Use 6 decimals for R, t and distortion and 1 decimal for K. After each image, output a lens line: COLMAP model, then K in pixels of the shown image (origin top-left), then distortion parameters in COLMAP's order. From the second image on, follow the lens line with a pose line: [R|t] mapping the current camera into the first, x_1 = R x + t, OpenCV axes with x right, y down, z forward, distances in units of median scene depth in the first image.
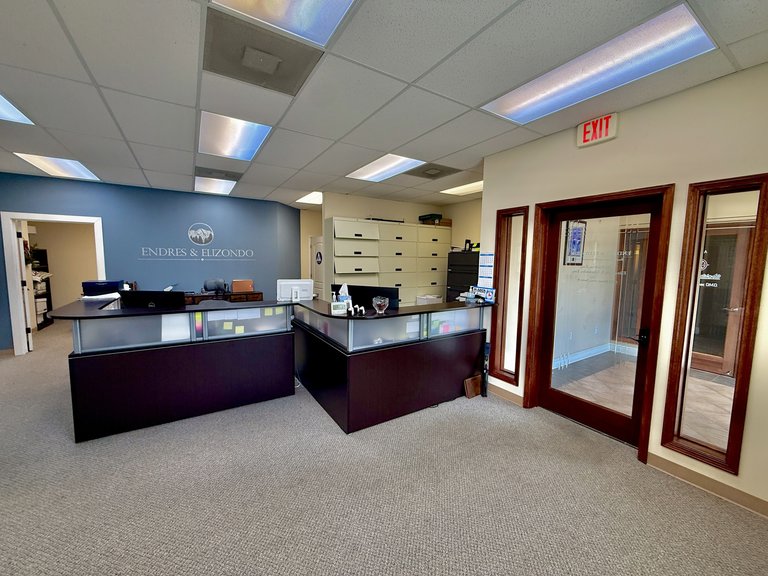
lens RADIAL K [[305.4, 0, 384.0], [0, 305.4, 288.0], [0, 0, 1]] dist [-0.001182, -0.000010]
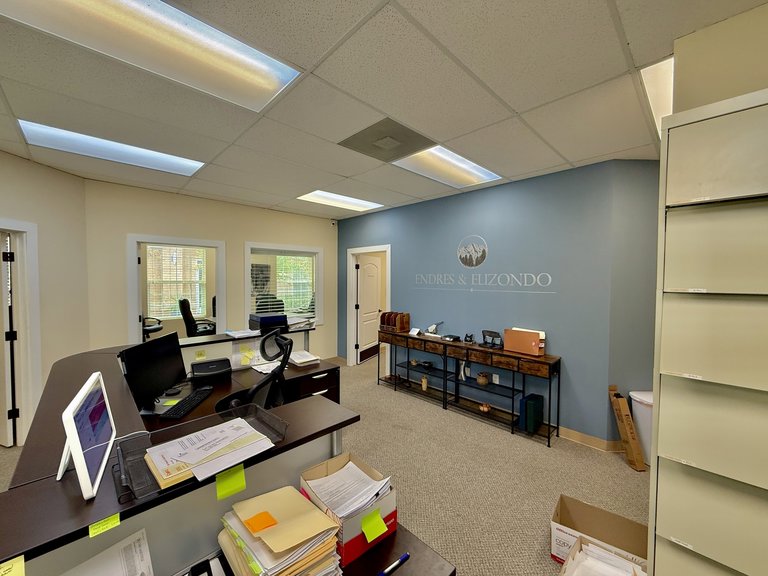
lens RADIAL K [[305.4, 0, 384.0], [0, 305.4, 288.0], [0, 0, 1]] dist [-0.001182, -0.000010]
pose [[0.209894, 0.021105, -0.977496, 0.006804], [-0.096792, 0.995304, 0.000706, -0.101899], [0.972921, 0.094466, 0.210951, 0.869656]]
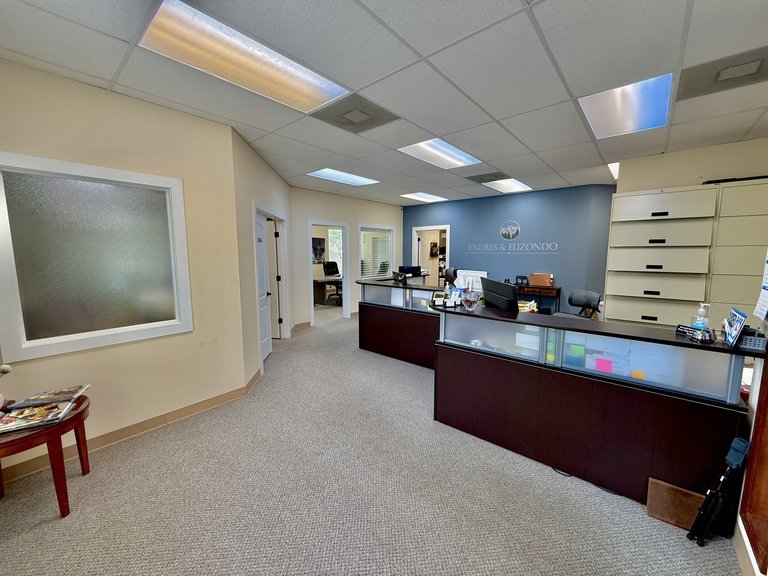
lens RADIAL K [[310.1, 0, 384.0], [0, 310.1, 288.0], [0, 0, 1]] dist [0.019258, -0.000196]
pose [[0.298167, 0.101509, -0.949101, 0.465695], [-0.088675, 0.992975, 0.078344, -0.019490], [0.950386, 0.060802, 0.305074, 0.288684]]
